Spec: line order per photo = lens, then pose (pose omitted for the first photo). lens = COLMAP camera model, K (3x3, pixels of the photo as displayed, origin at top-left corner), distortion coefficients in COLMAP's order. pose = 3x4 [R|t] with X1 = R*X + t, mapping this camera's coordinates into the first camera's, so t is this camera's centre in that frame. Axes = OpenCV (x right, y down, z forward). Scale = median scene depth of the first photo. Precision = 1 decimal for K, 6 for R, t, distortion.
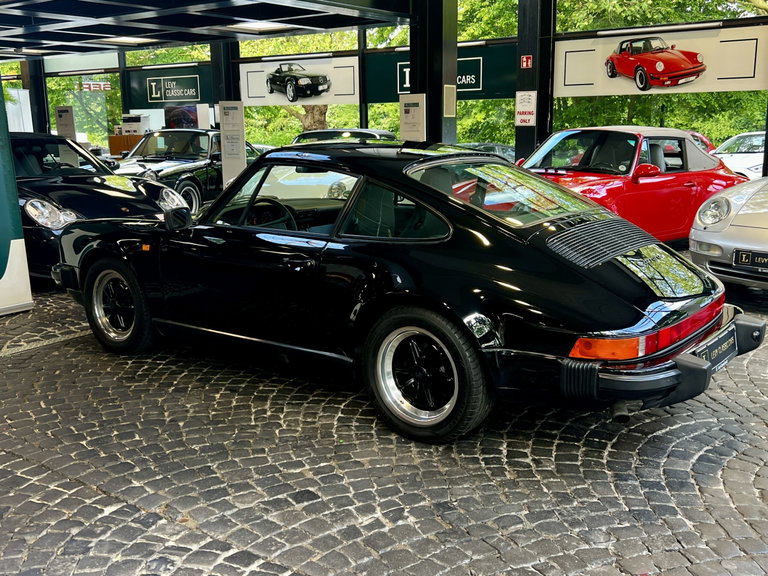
lens RADIAL K [[821.4, 0, 379.9], [0, 821.4, 281.9], [0, 0, 1]] dist [0.026214, 0.000000]
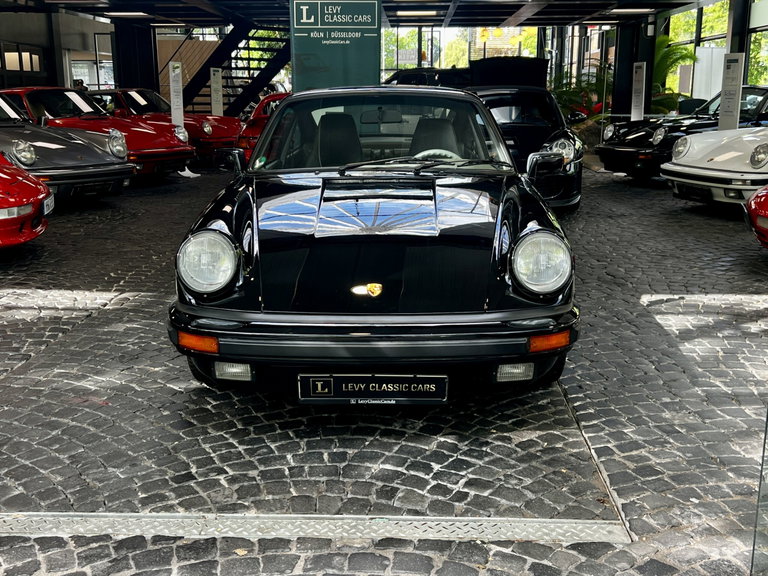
lens RADIAL K [[865.4, 0, 386.0], [0, 865.4, 287.0], [0, 0, 1]] dist [0.027892, 0.000000]
pose [[0.556620, 0.193159, -0.808000, 0.532403], [-0.161997, 0.979161, 0.122479, -0.024395], [0.814820, 0.062719, 0.576312, 0.172005]]
